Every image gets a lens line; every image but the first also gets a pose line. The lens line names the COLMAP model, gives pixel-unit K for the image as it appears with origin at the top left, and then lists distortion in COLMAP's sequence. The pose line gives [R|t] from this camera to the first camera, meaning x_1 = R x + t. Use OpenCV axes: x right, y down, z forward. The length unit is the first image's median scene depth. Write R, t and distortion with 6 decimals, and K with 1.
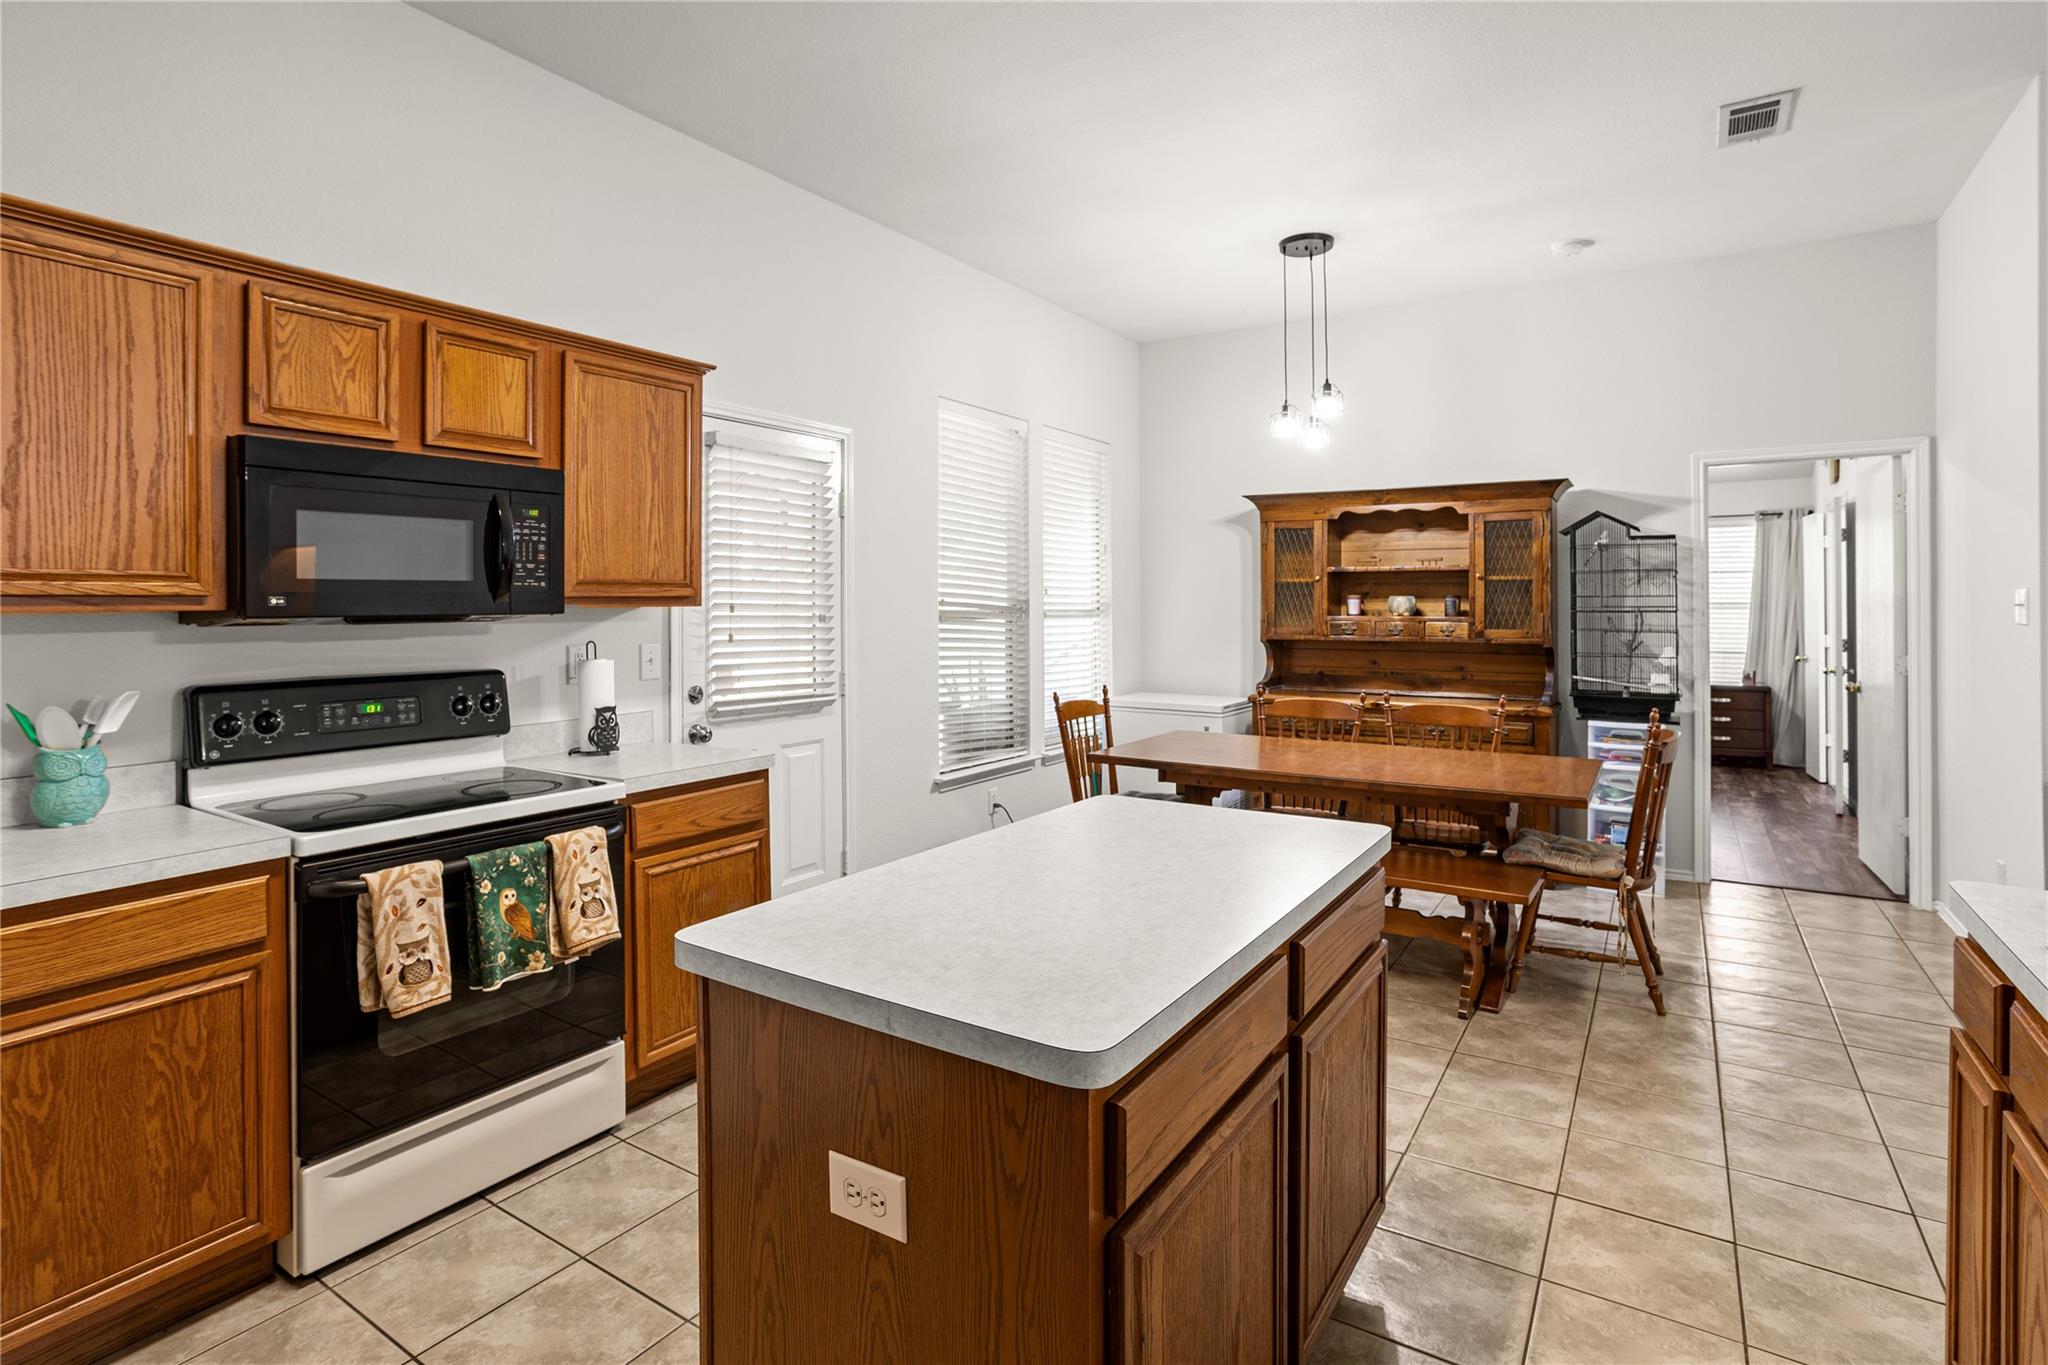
lens RADIAL K [[1008.4, 0, 1021.5], [0, 1008.4, 610.6], [0, 0, 1]] dist [-0.000589, -0.000064]
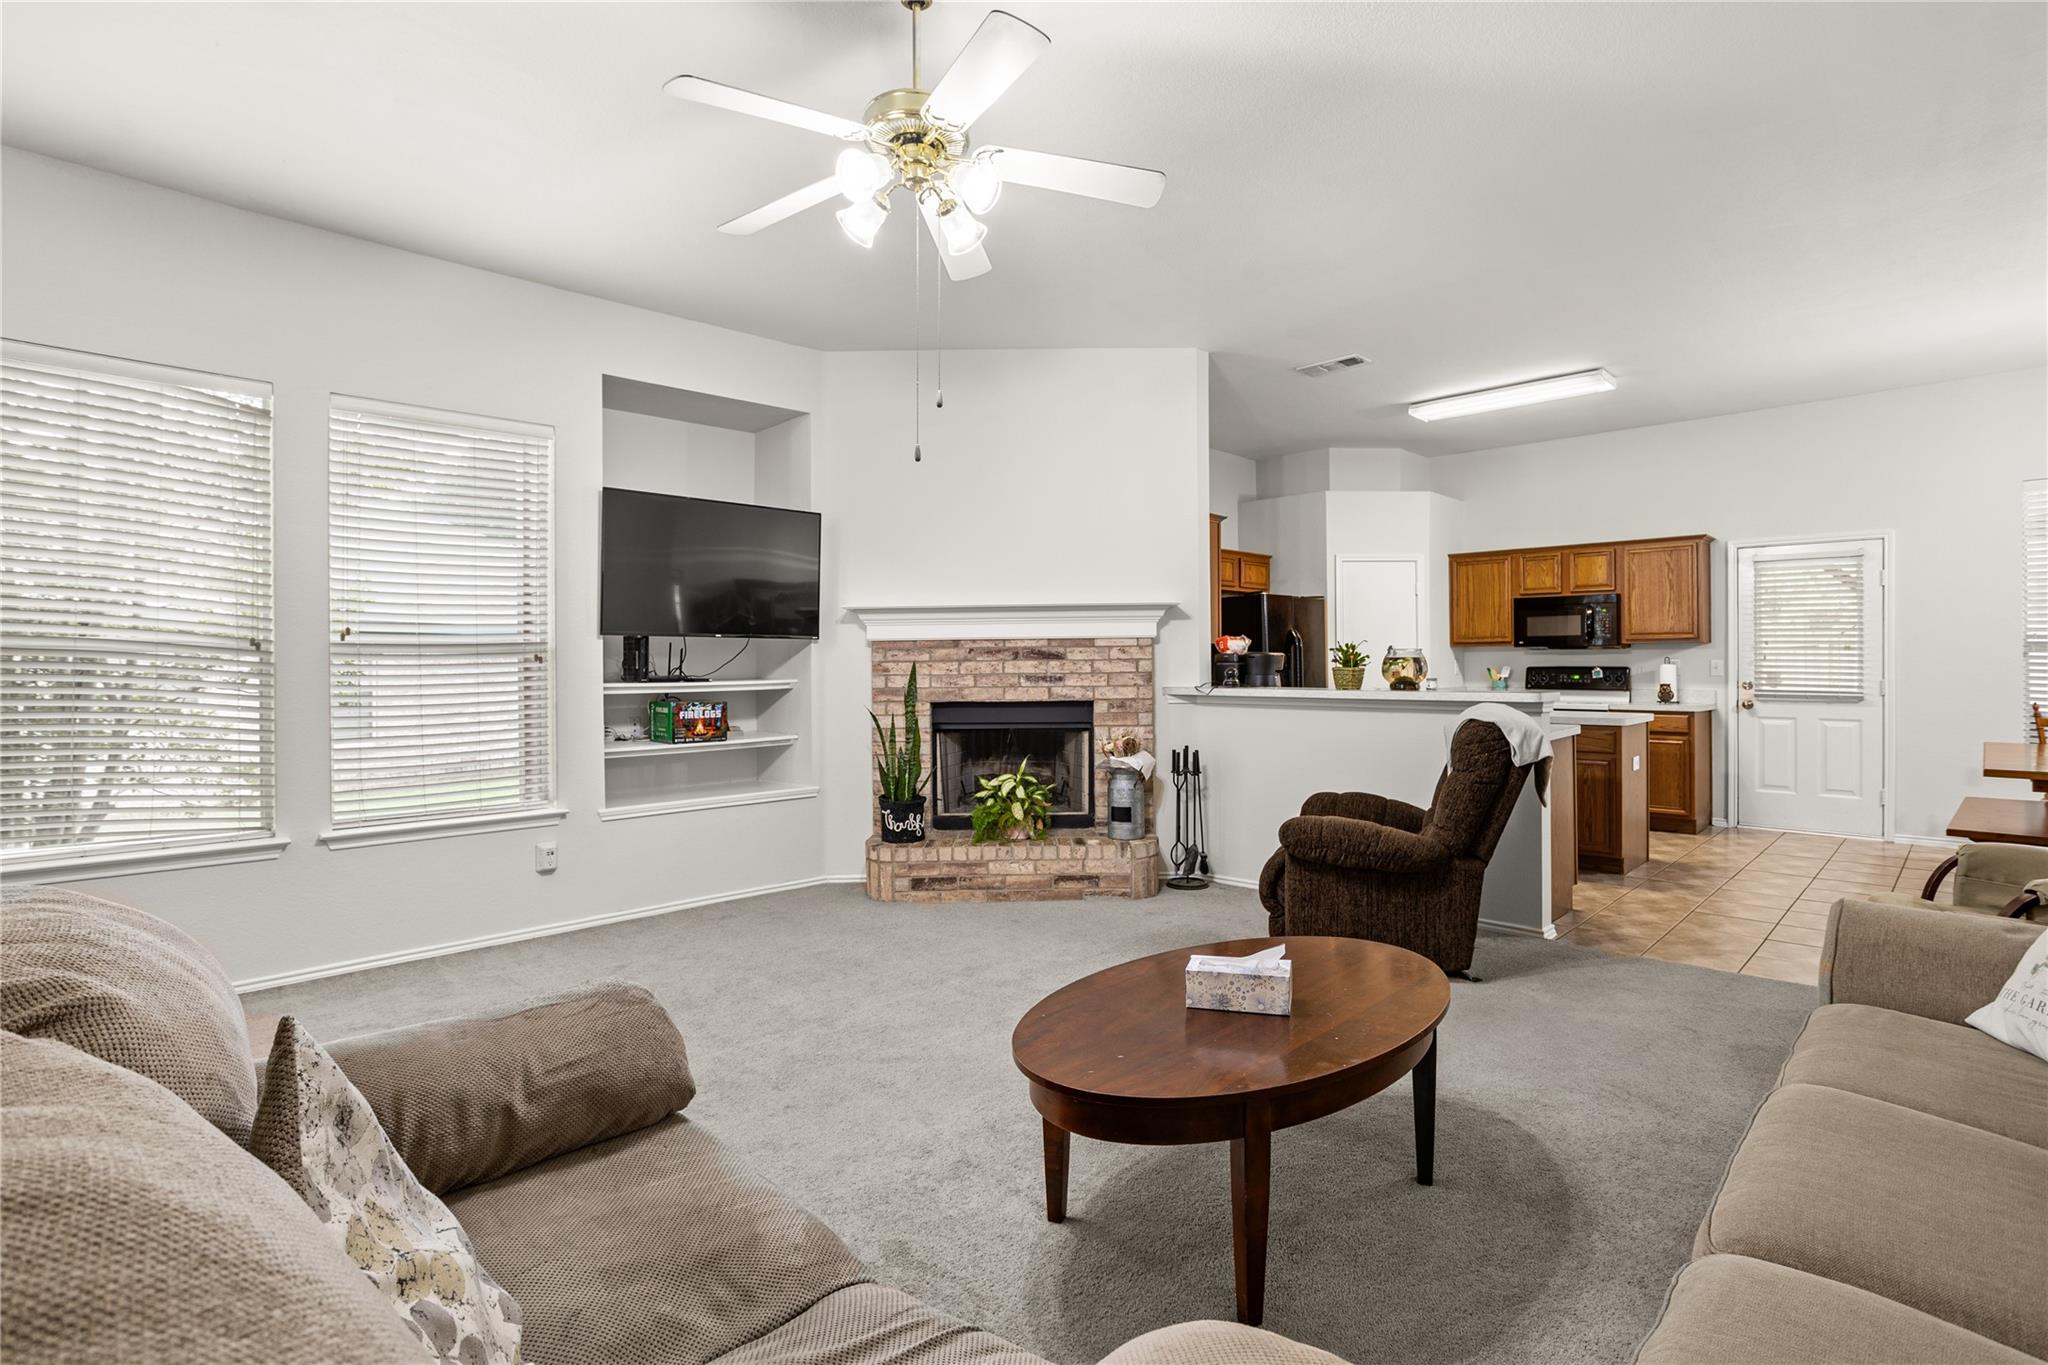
lens RADIAL K [[1005.0, 0, 1022.4], [0, 1005.0, 657.2], [0, 0, 1]] dist [0.000024, 0.000018]
pose [[-0.188220, 0.001953, -0.982125, 2.535771], [0.004851, 0.999988, 0.001059, 0.023422], [0.982115, -0.004565, -0.188227, -0.072567]]
